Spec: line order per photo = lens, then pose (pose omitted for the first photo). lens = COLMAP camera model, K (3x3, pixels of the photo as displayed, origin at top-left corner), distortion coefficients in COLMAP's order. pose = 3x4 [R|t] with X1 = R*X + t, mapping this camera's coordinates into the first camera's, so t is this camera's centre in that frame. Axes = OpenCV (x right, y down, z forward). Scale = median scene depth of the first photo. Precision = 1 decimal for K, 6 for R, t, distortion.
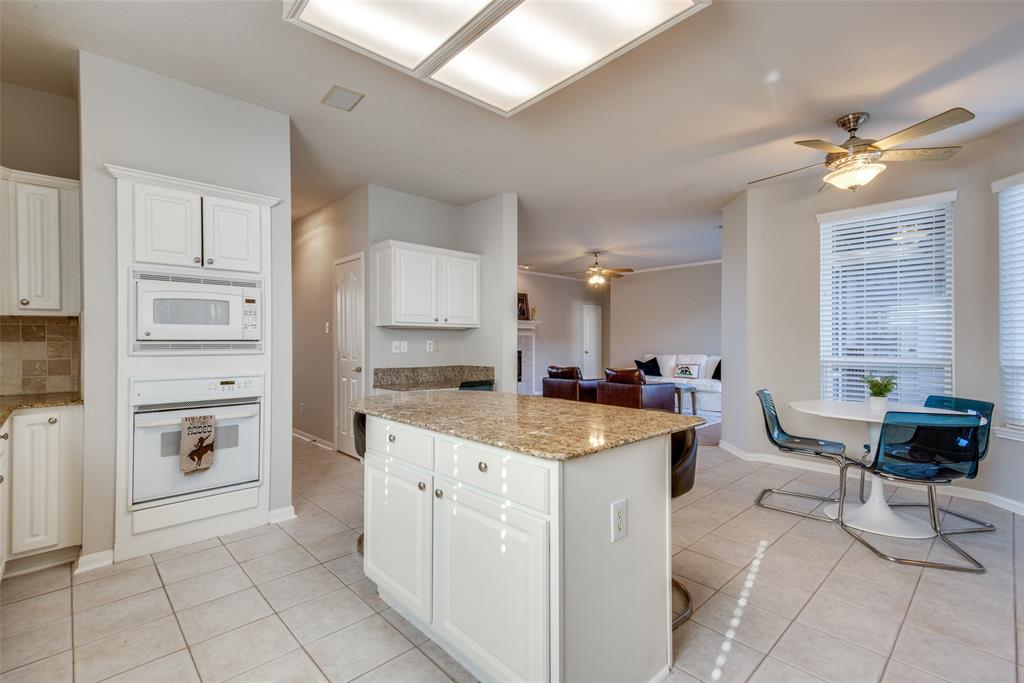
lens RADIAL K [[472.0, 0, 510.5], [0, 472.0, 340.1], [0, 0, 1]] dist [0.001967, -0.000536]
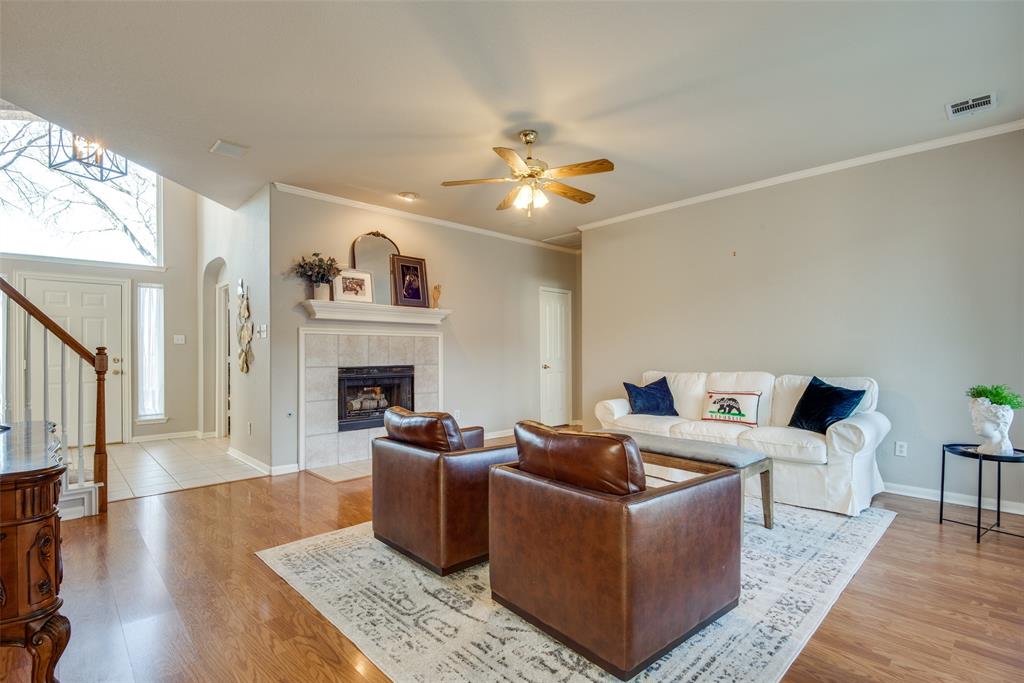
lens RADIAL K [[482.4, 0, 509.1], [0, 482.4, 353.1], [0, 0, 1]] dist [0.000919, -0.000137]
pose [[0.999989, -0.003180, 0.003557, 0.270626], [0.003170, 0.999991, 0.002828, 0.016997], [-0.003566, -0.002817, 0.999990, 0.943797]]
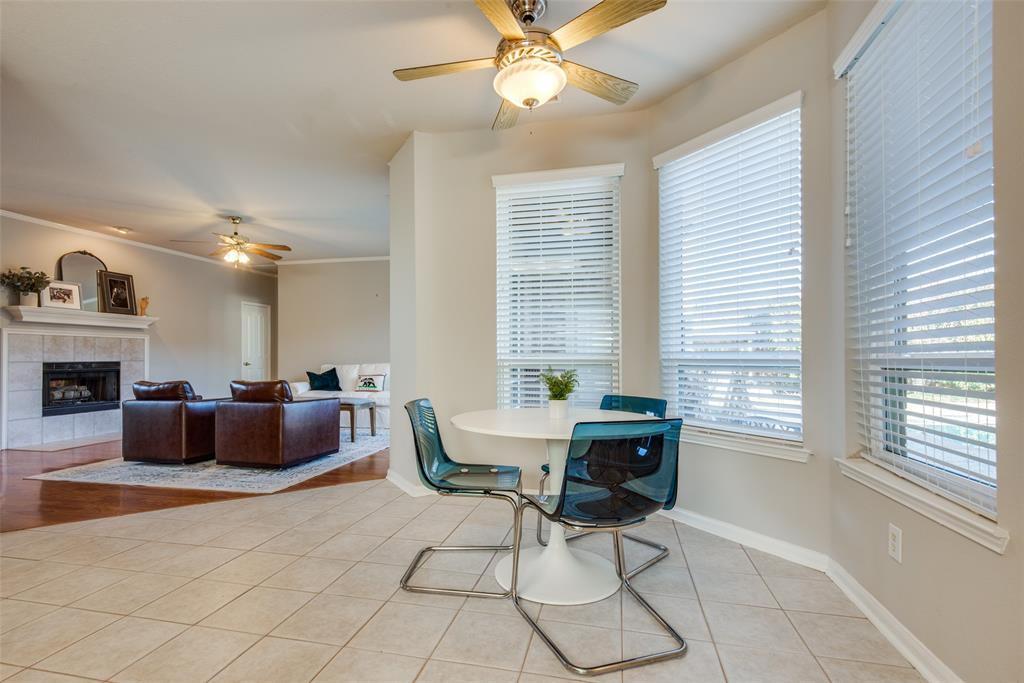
lens RADIAL K [[465.3, 0, 534.2], [0, 465.3, 354.4], [0, 0, 1]] dist [0.000487, -0.000483]
pose [[0.805519, 0.001928, 0.592567, 0.216312], [0.001032, 0.999989, -0.004658, 0.035174], [-0.592569, 0.004364, 0.805508, 0.295893]]
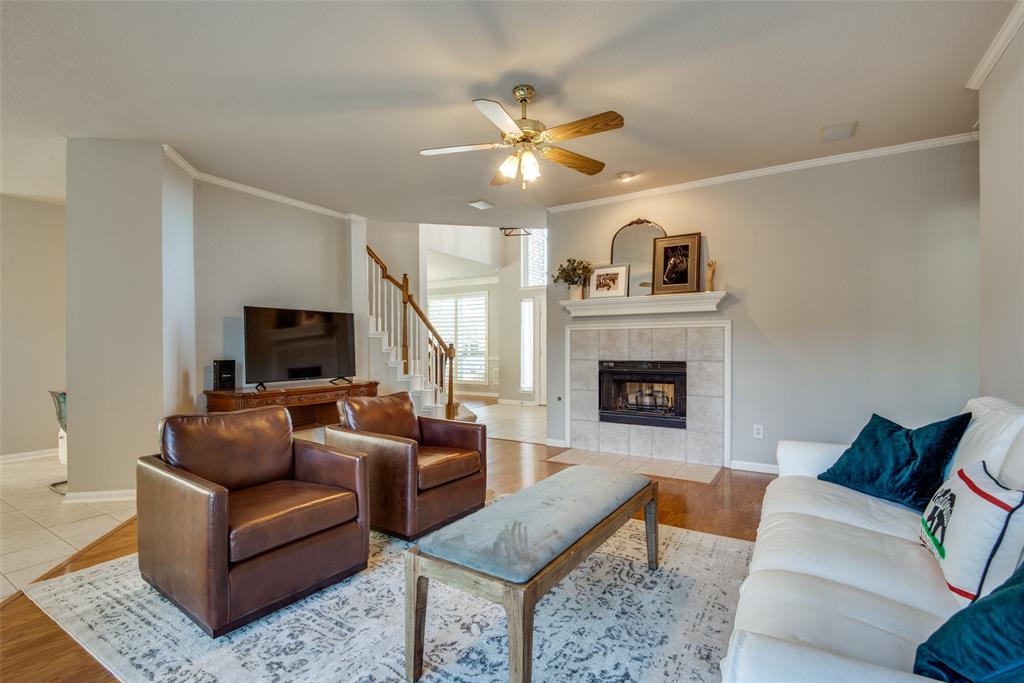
lens RADIAL K [[482.4, 0, 509.1], [0, 482.4, 353.1], [0, 0, 1]] dist [0.000919, -0.000137]
pose [[0.230153, 0.011916, -0.973082, 0.910178], [0.004836, 0.999899, 0.013389, 0.016666], [0.973143, -0.007788, 0.230072, 1.512658]]
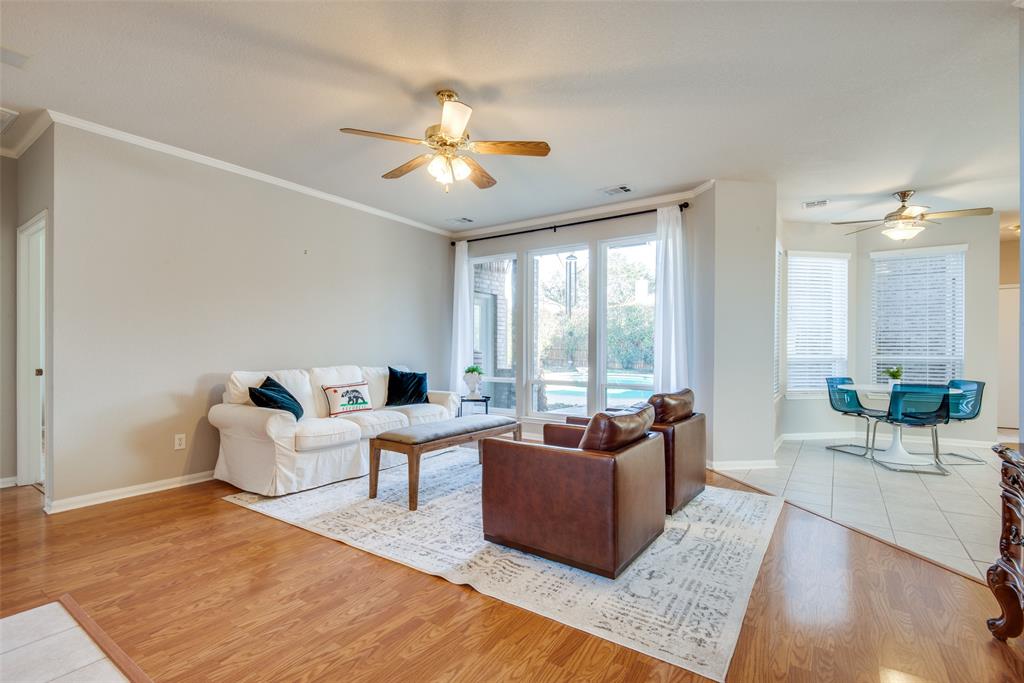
lens RADIAL K [[472.0, 0, 510.5], [0, 472.0, 340.1], [0, 0, 1]] dist [0.001967, -0.000536]
pose [[-0.201052, 0.017551, 0.979423, -0.318742], [-0.000756, 0.999836, -0.018071, 0.020793], [-0.979580, -0.004374, -0.201006, 1.718575]]
